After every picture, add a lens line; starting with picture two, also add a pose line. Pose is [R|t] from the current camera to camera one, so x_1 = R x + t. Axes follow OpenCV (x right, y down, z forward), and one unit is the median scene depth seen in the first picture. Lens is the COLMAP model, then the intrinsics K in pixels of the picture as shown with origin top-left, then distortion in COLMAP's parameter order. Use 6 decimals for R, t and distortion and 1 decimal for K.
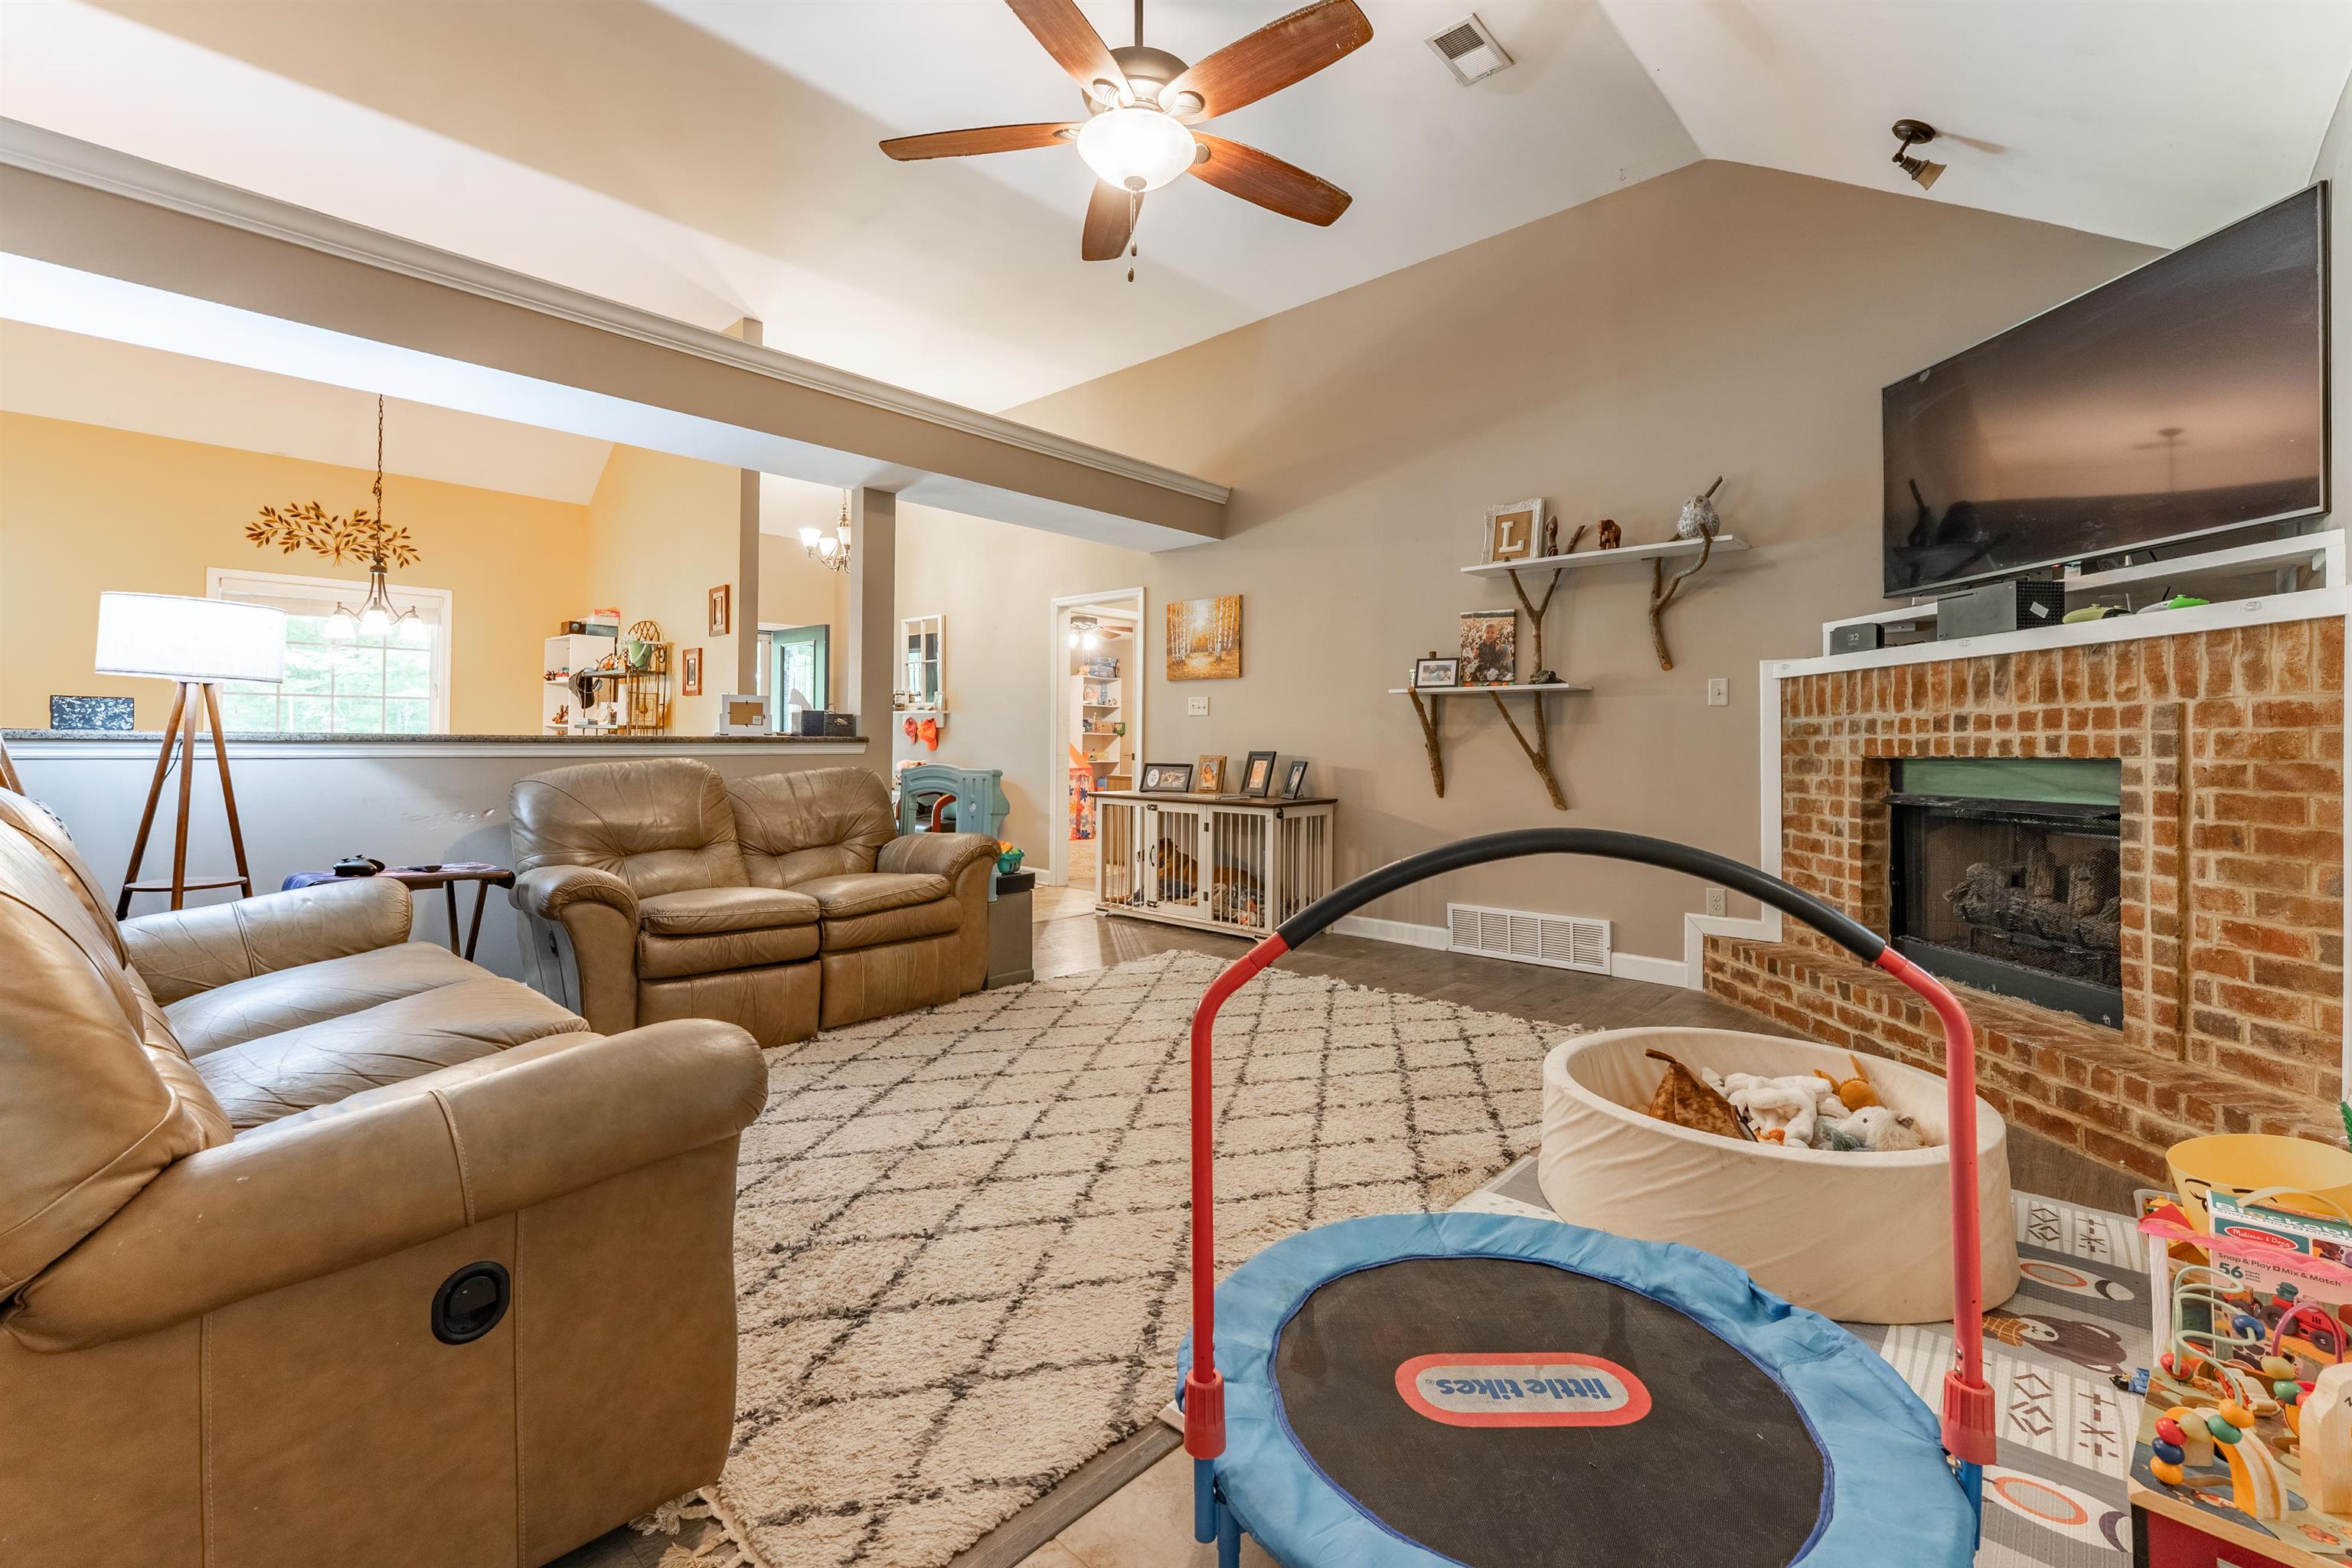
lens RADIAL K [[985.8, 0, 1145.1], [0, 985.8, 728.2], [0, 0, 1]] dist [-0.003731, -0.000140]
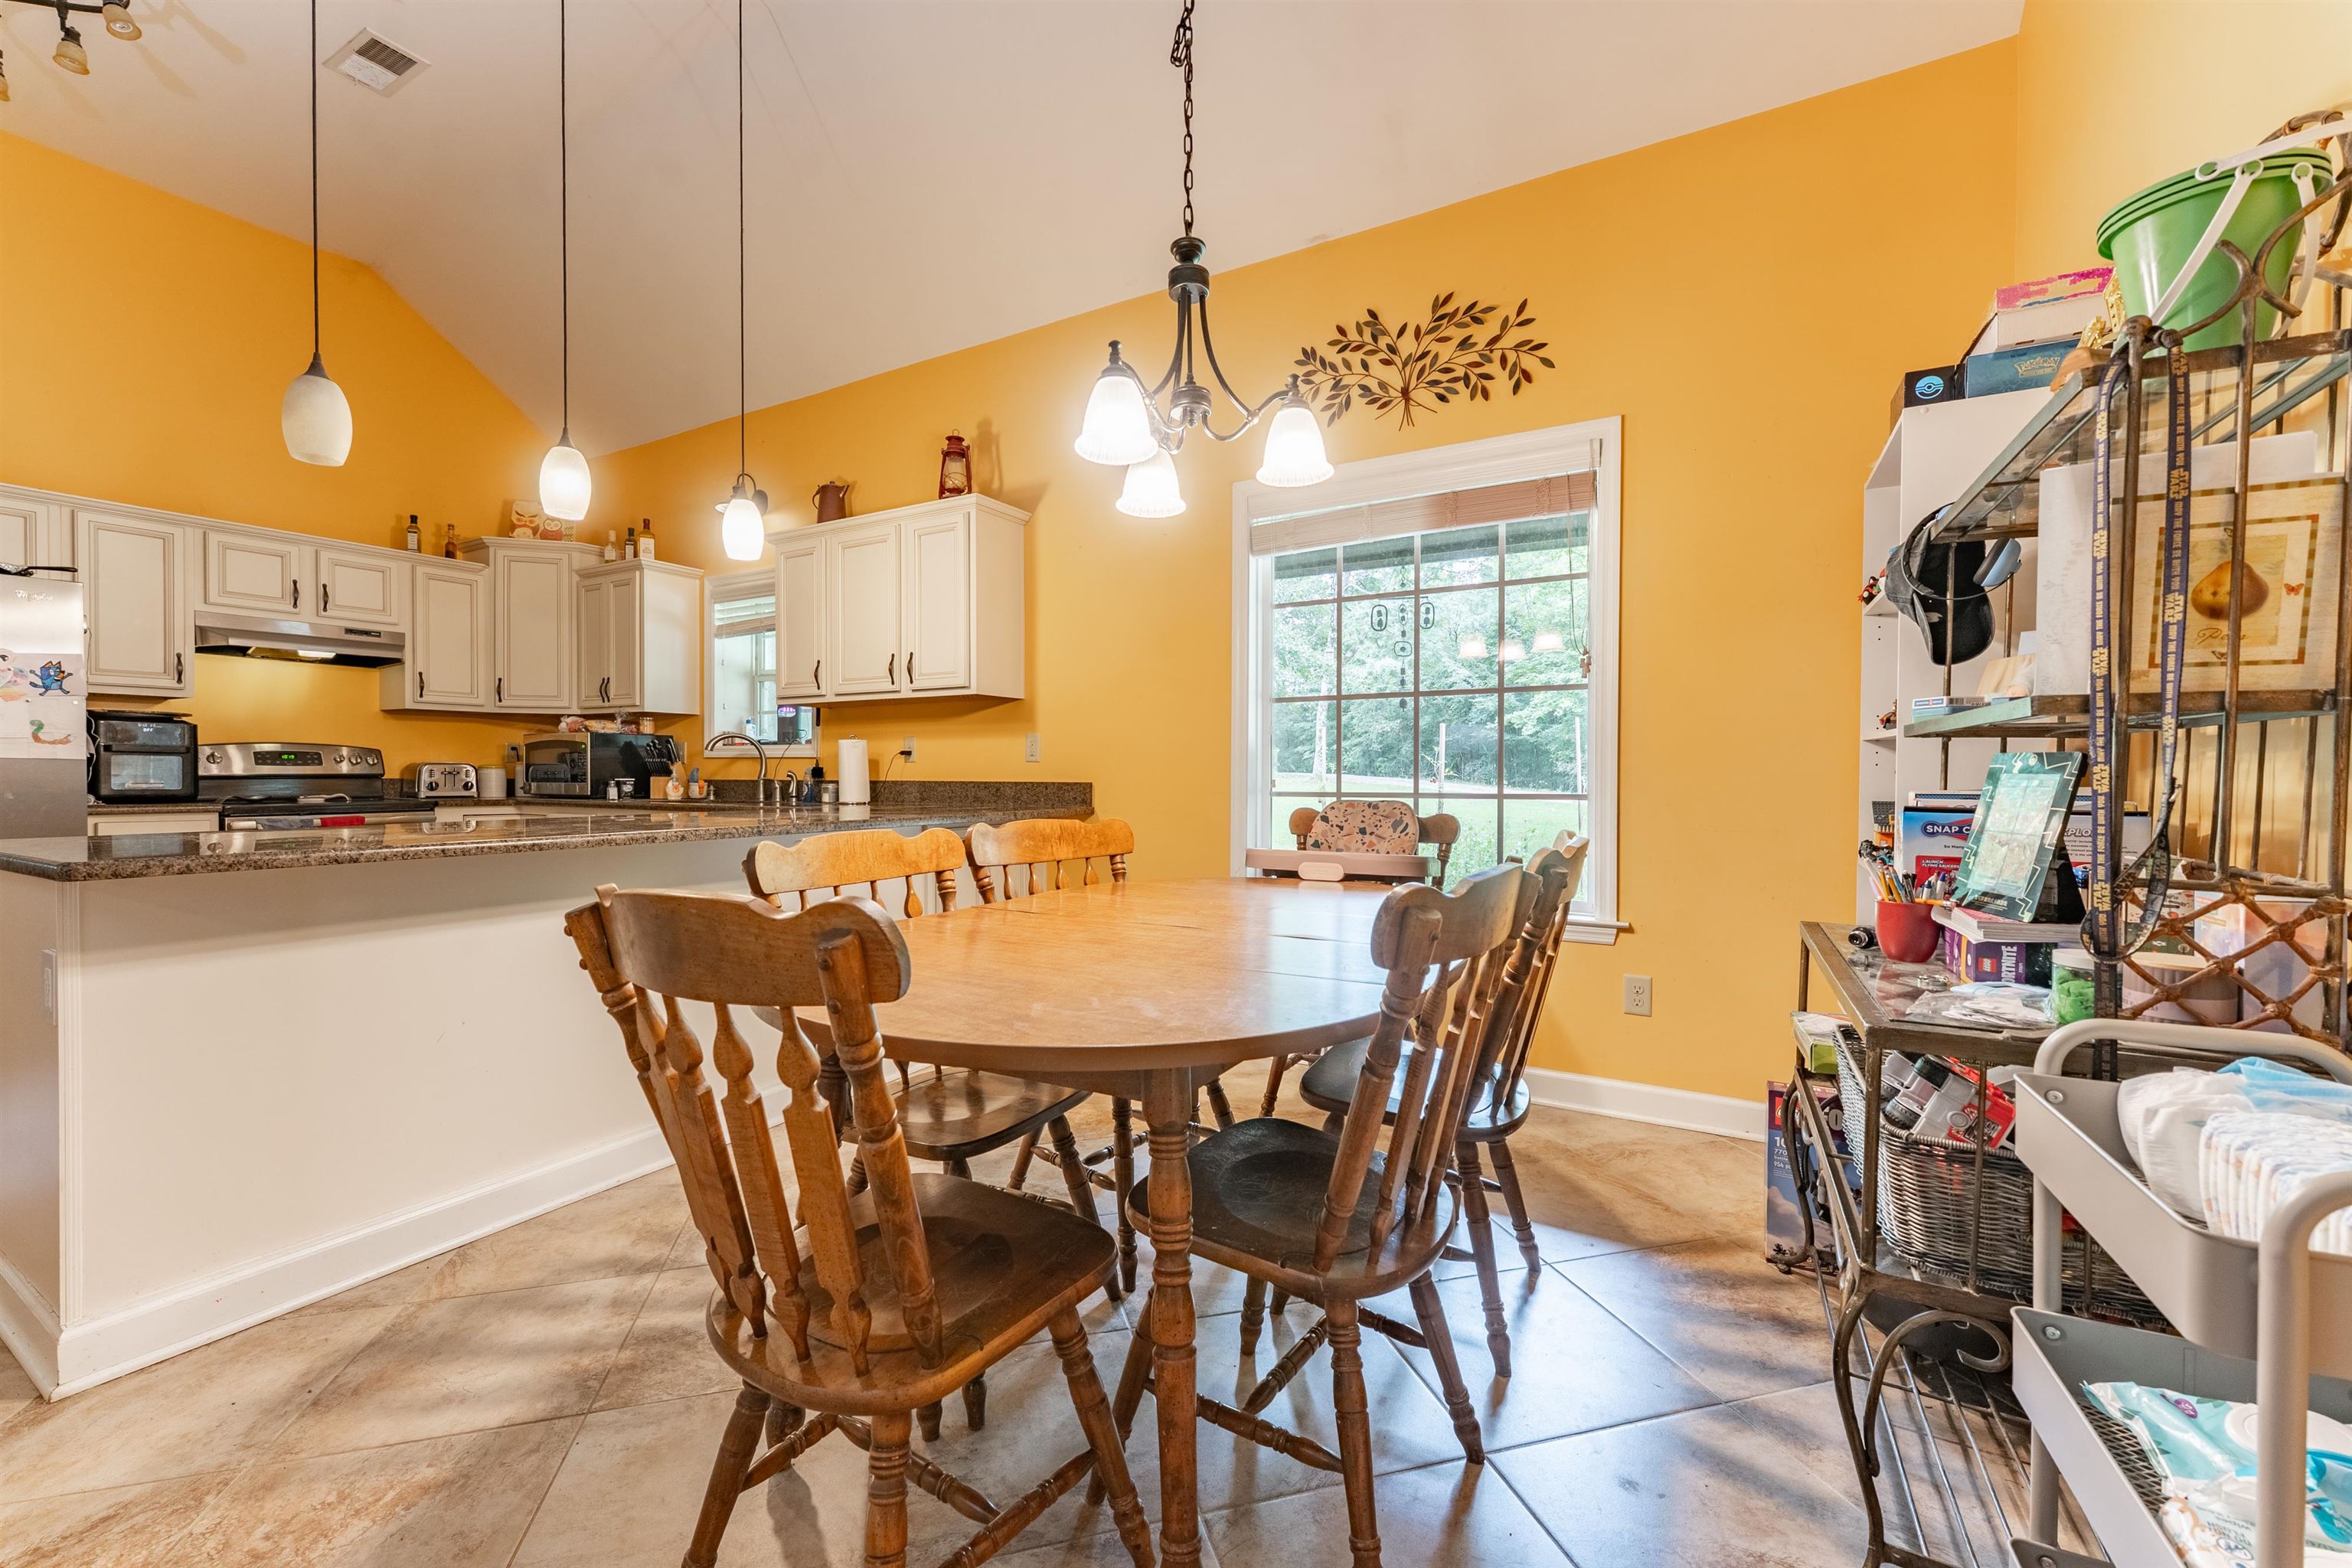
lens RADIAL K [[945.4, 0, 1169.1], [0, 945.4, 783.9], [0, 0, 1]] dist [0.005869, -0.001560]
pose [[0.236290, 0.005021, -0.971670, -0.877120], [0.014278, 0.999861, 0.008639, 0.021079], [0.971578, -0.015915, 0.236186, 1.743204]]
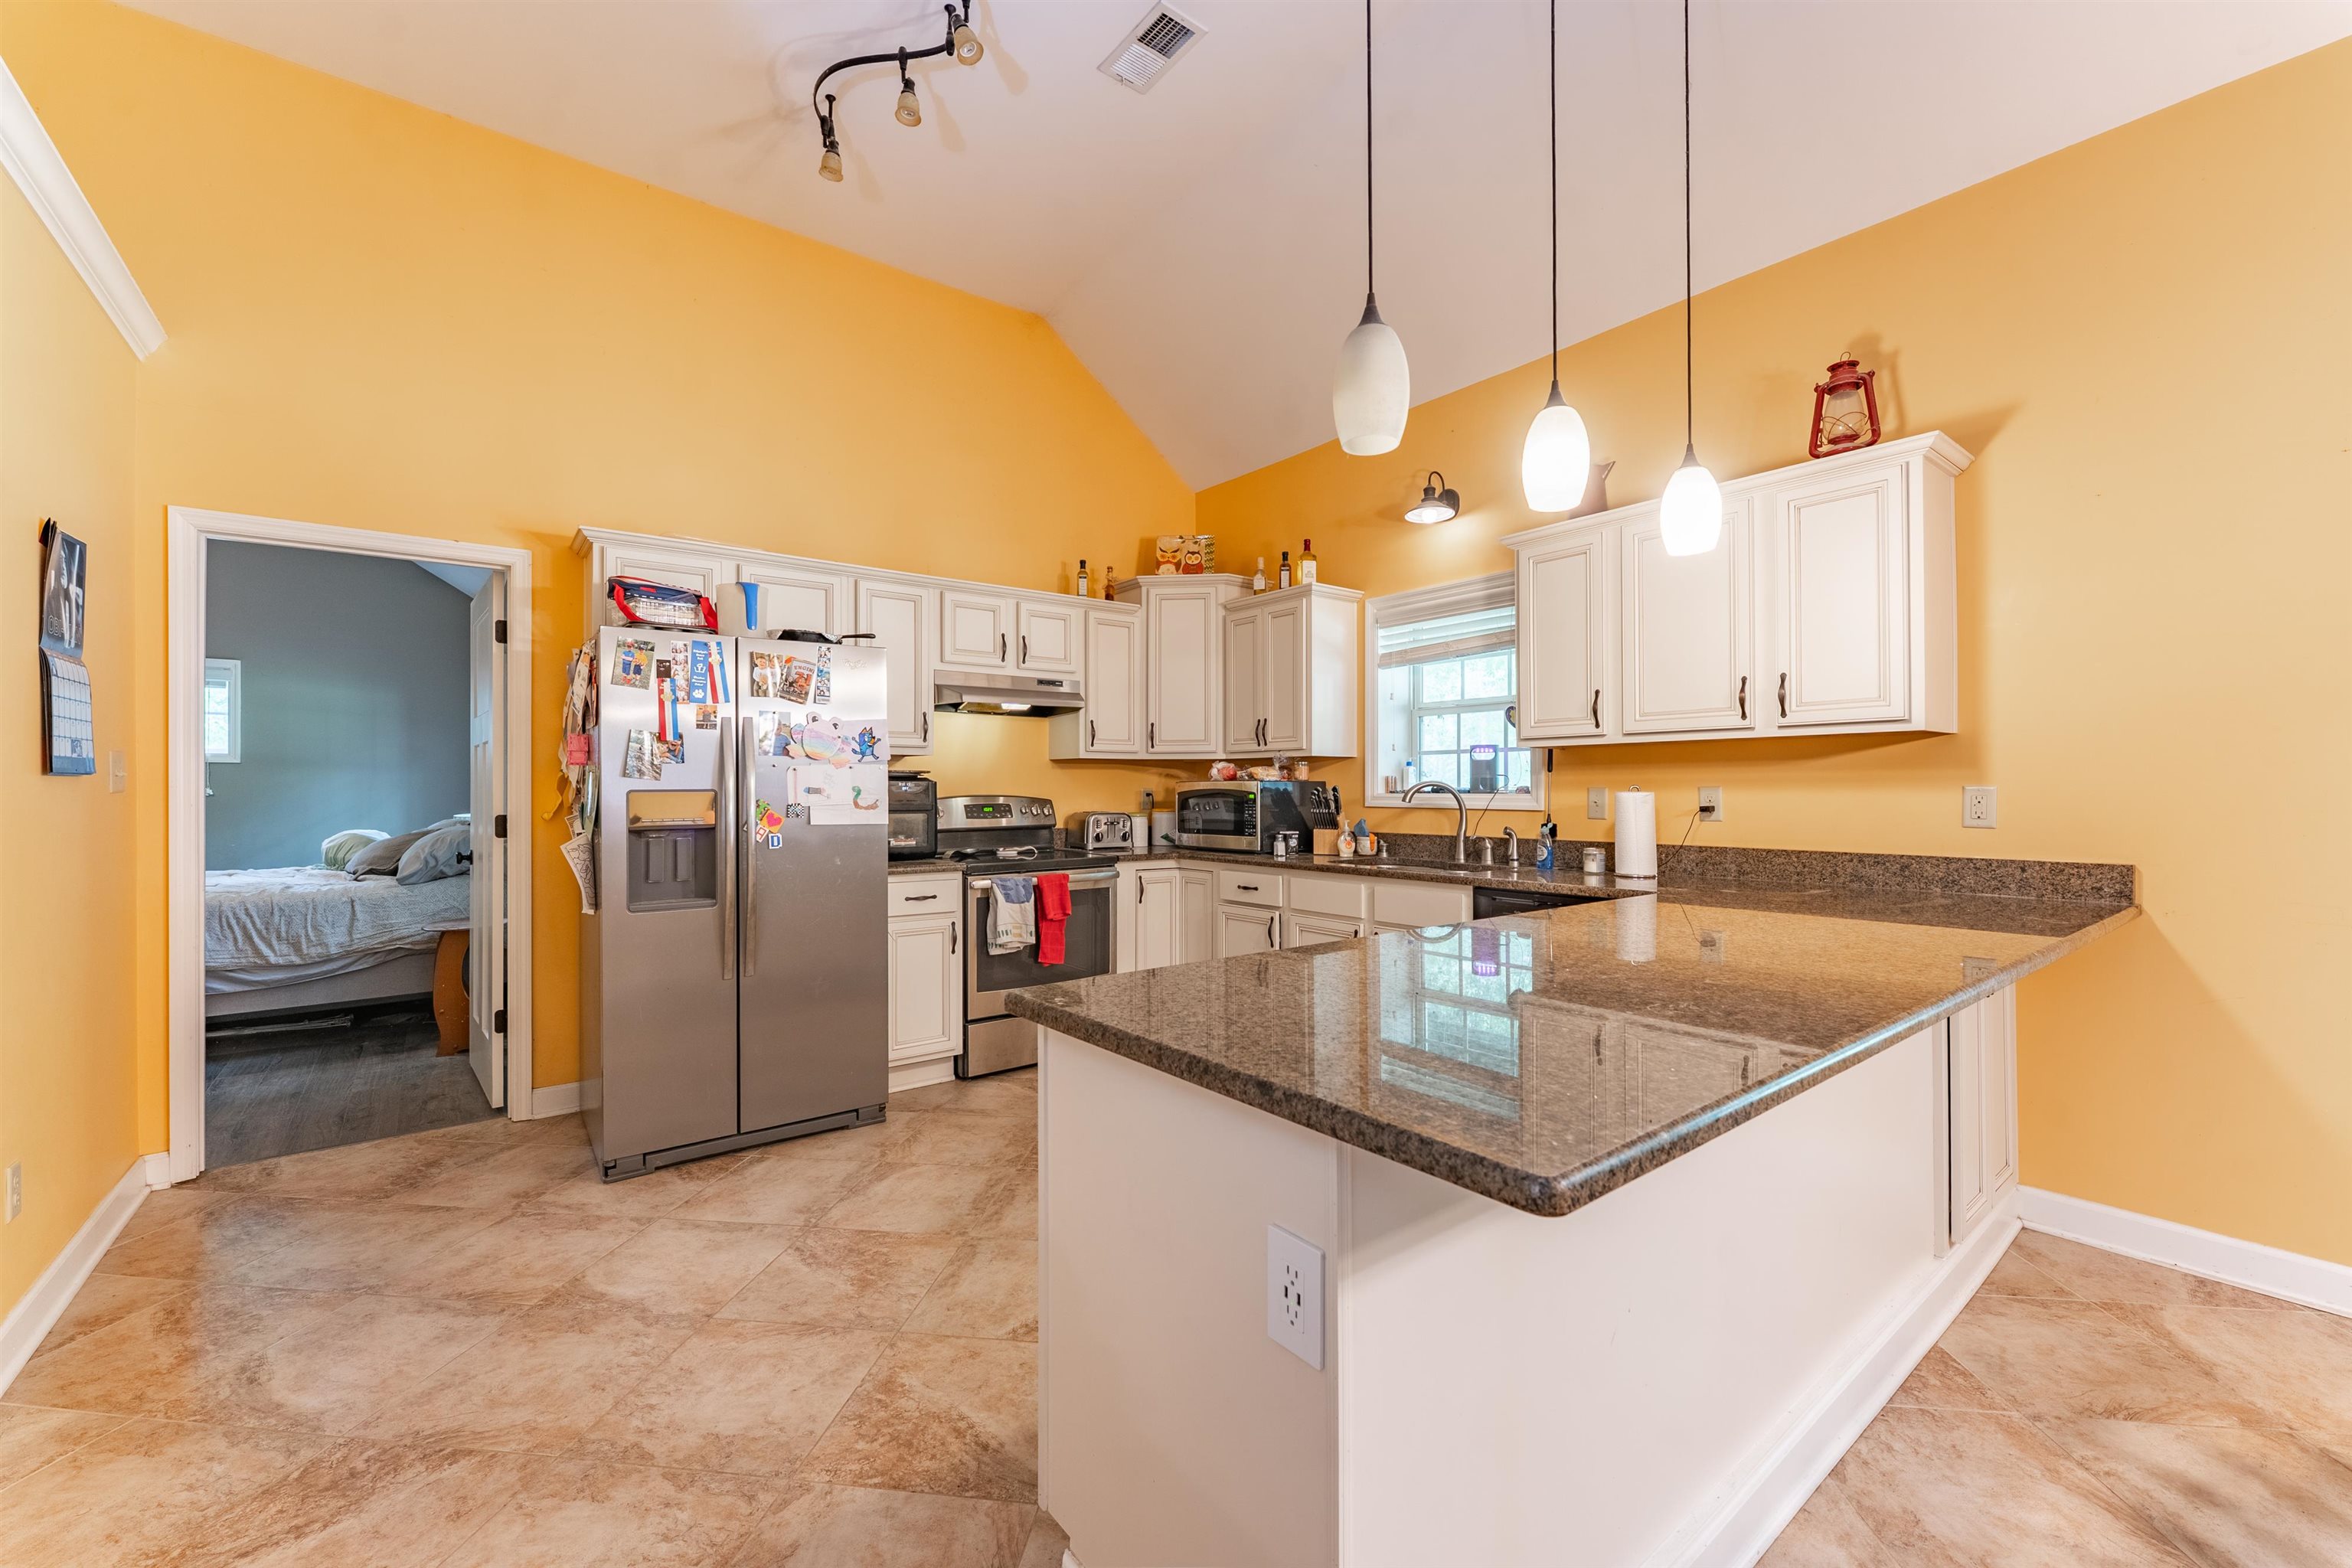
lens RADIAL K [[945.4, 0, 1167.1], [0, 945.4, 785.1], [0, 0, 1]] dist [0.005869, -0.001560]
pose [[-0.151385, -0.010454, -0.988420, -1.228627], [0.017391, 0.999761, -0.013238, -0.044191], [0.988322, -0.019193, -0.151167, 1.243579]]
